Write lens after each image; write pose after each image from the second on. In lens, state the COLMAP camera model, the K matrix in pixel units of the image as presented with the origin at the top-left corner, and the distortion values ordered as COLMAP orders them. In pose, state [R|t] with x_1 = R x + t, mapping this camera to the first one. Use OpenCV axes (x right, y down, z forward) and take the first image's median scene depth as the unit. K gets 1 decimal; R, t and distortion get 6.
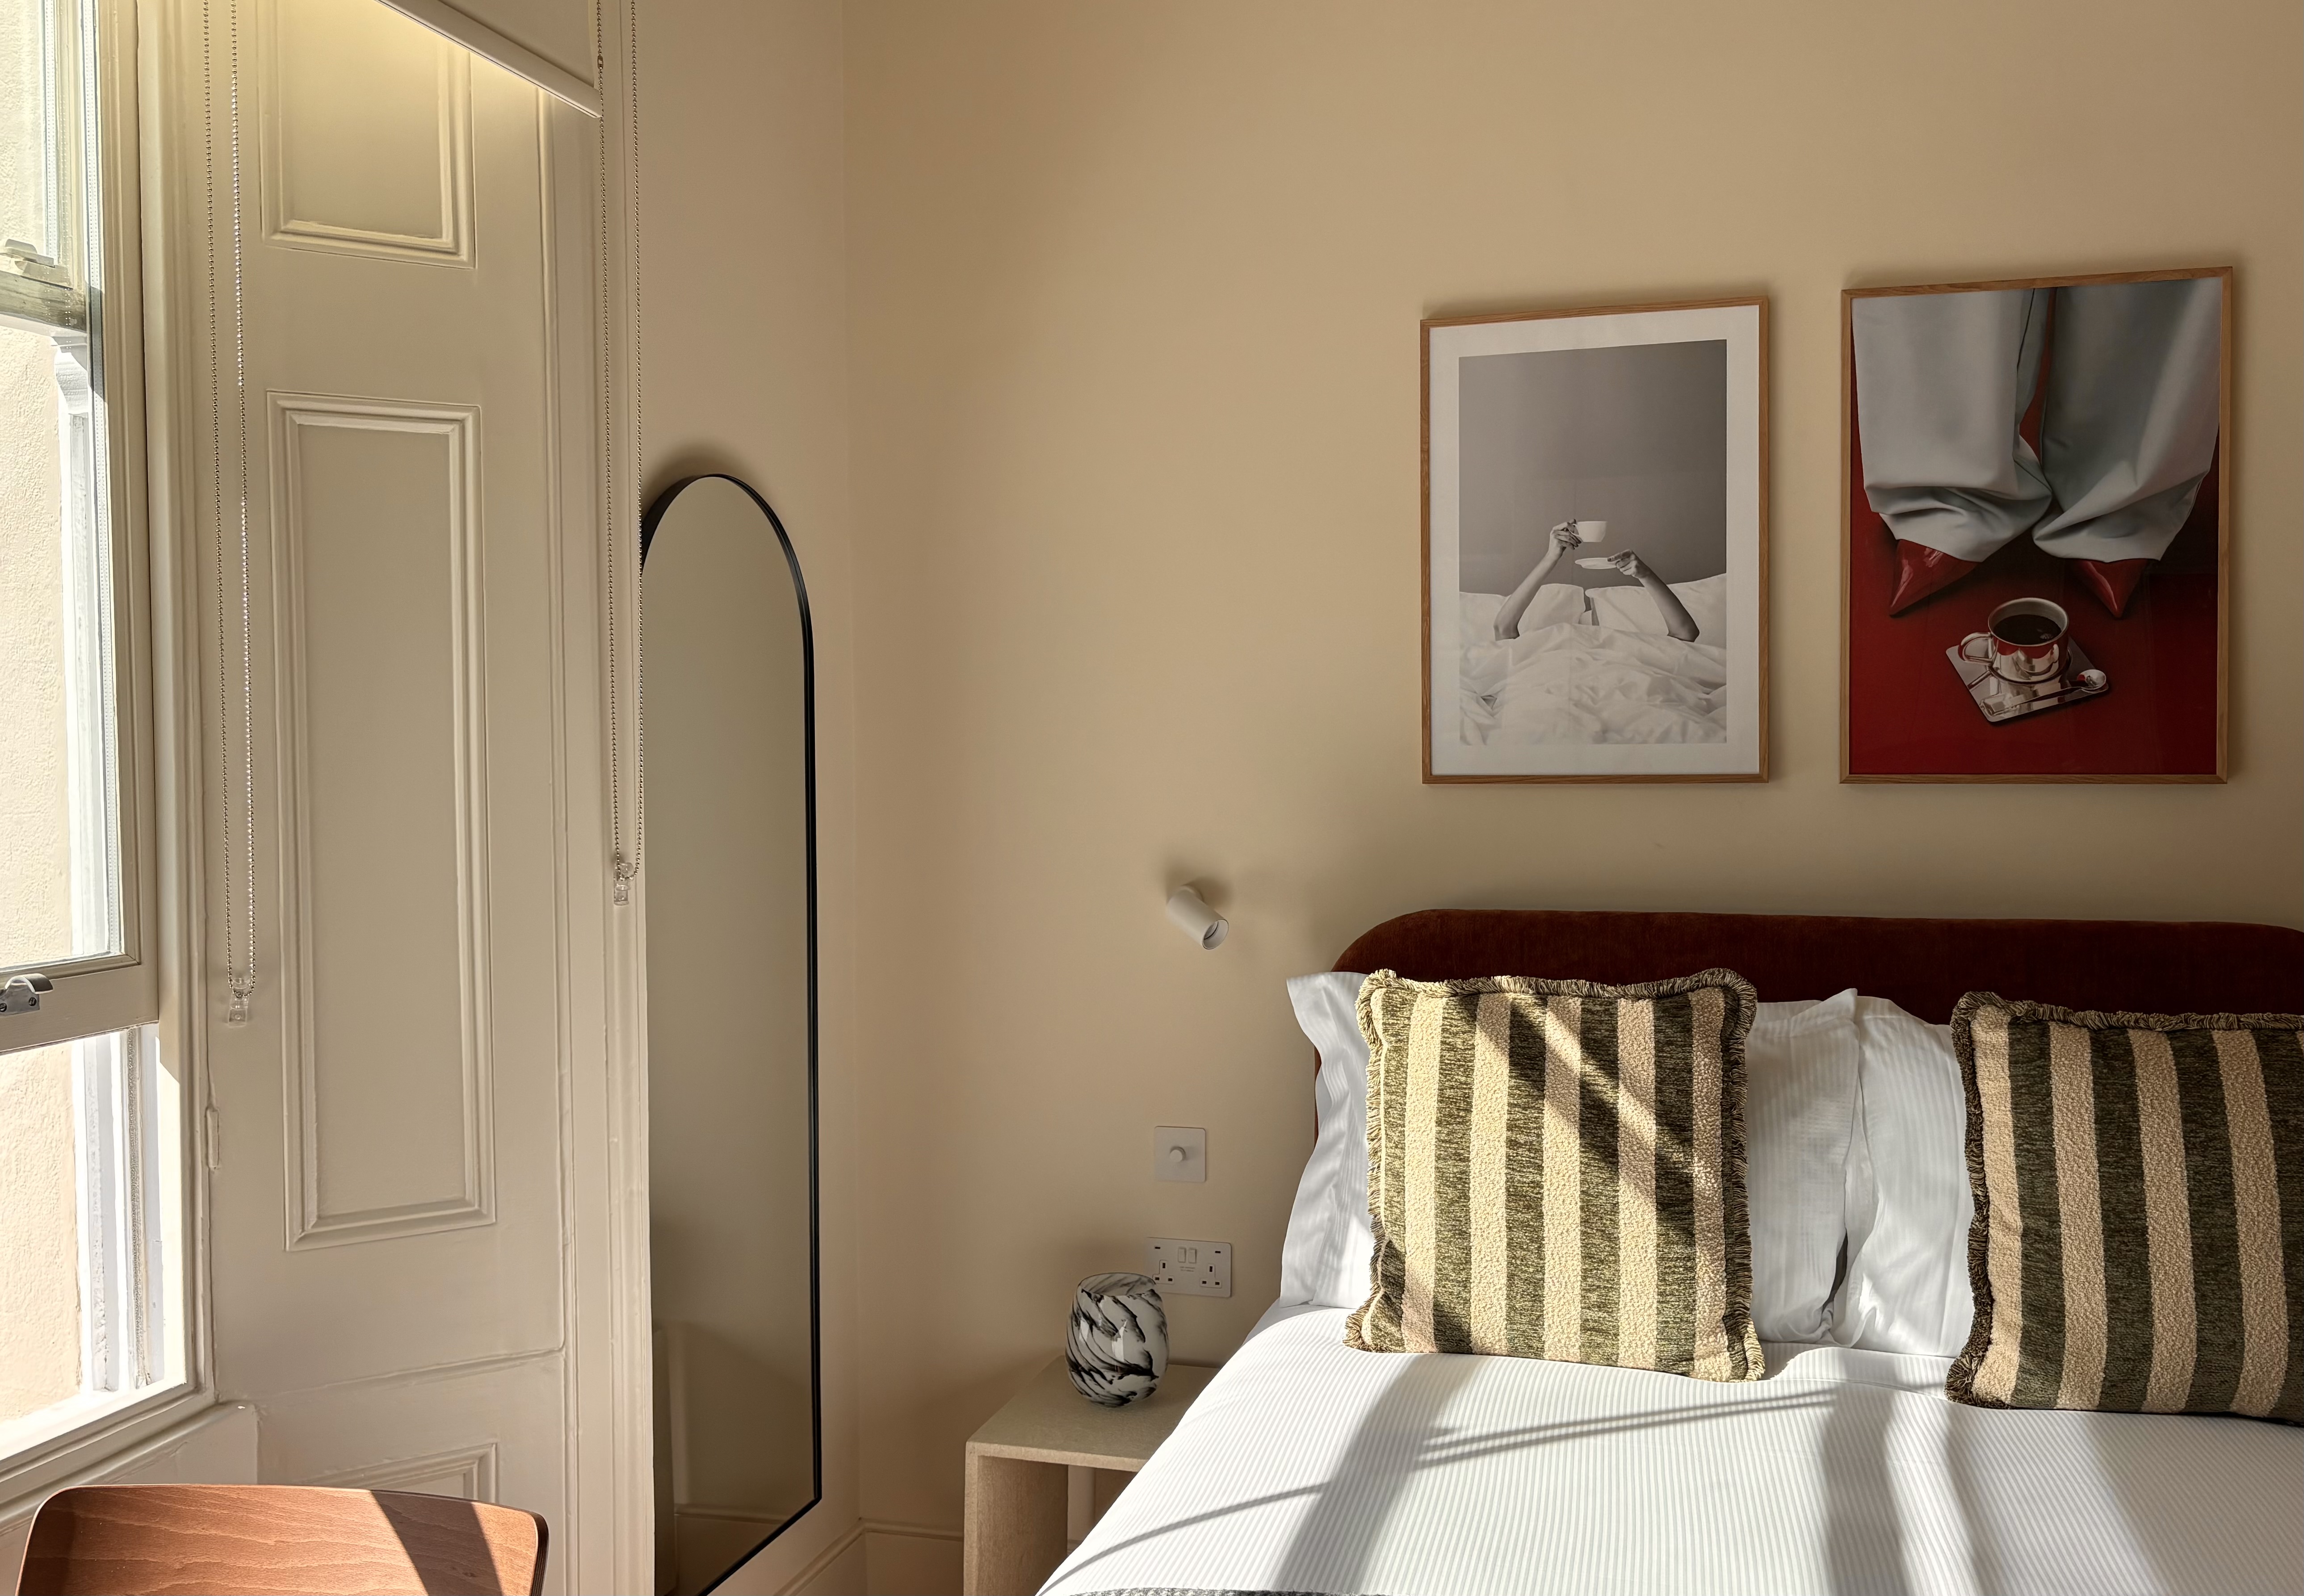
lens RADIAL K [[1833.0, 0, 1222.9], [0, 1833.0, 788.4], [0, 0, 1]] dist [0.042344, -0.058205]
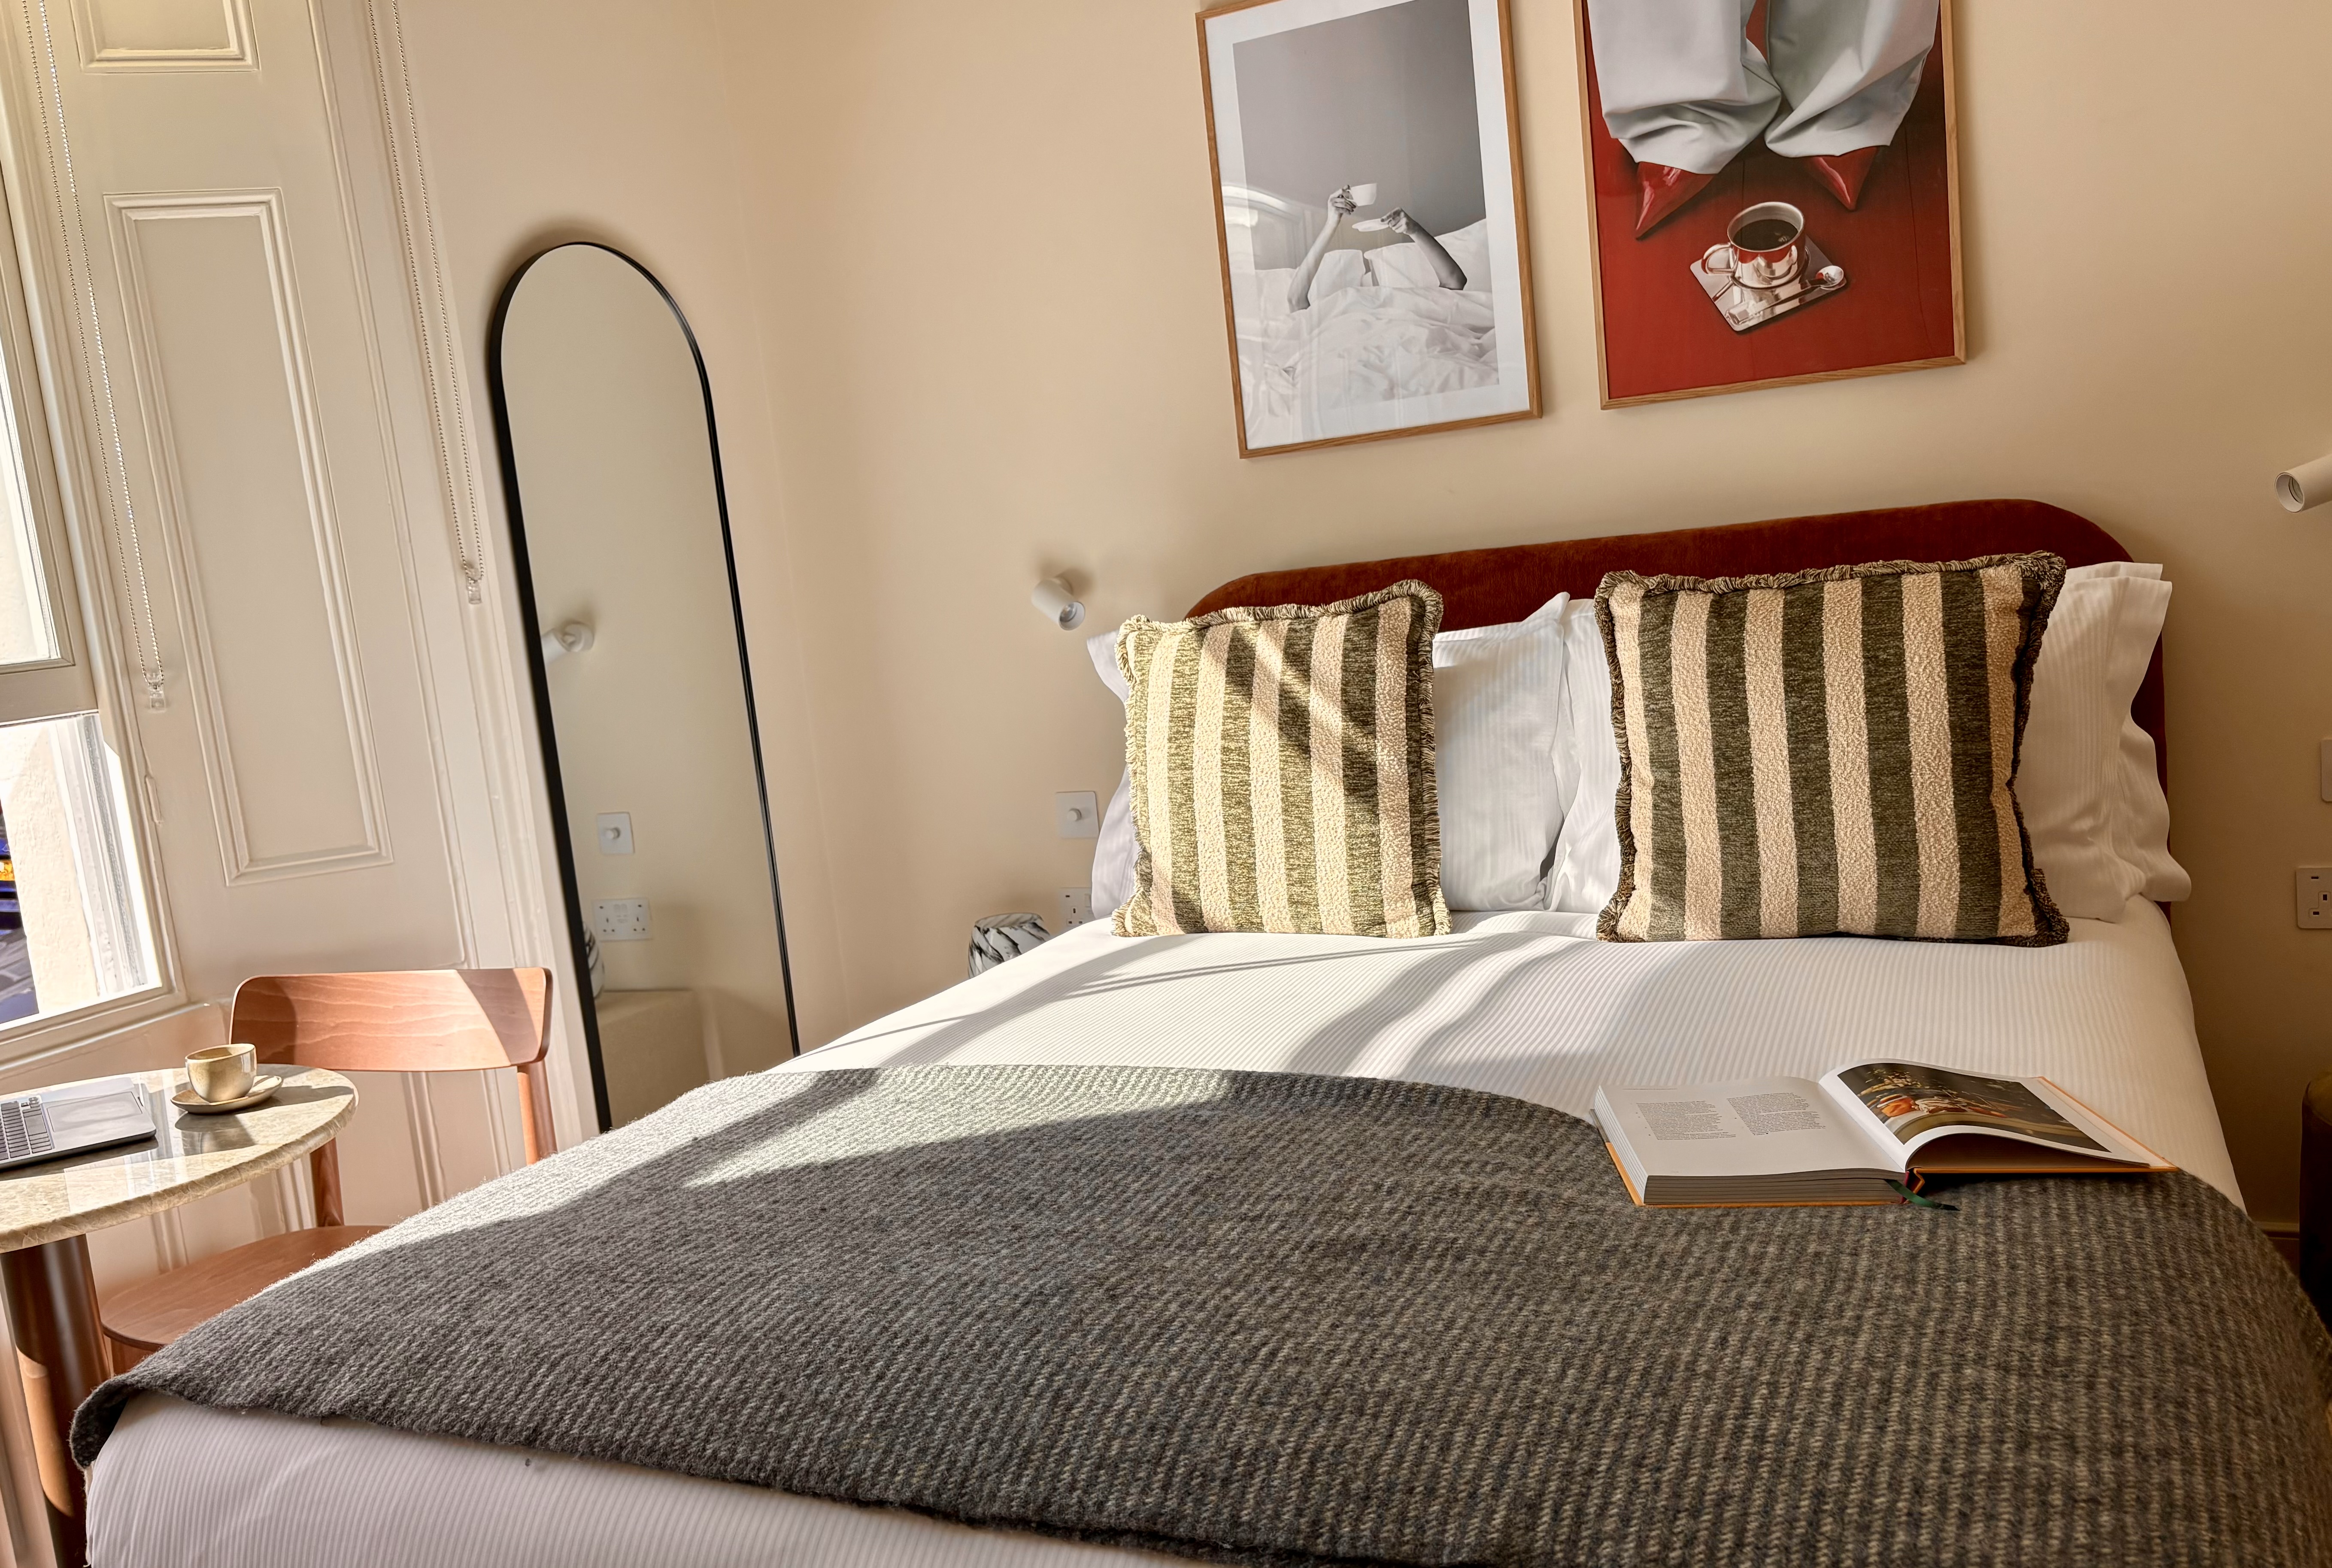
lens RADIAL K [[1752.3, 0, 1184.0], [0, 1752.3, 791.1], [0, 0, 1]] dist [0.031763, -0.049992]
pose [[0.980529, -0.067690, -0.184341, 0.287485], [0.088954, 0.989984, 0.109632, 0.086339], [0.175074, -0.123895, 0.976729, -0.050121]]
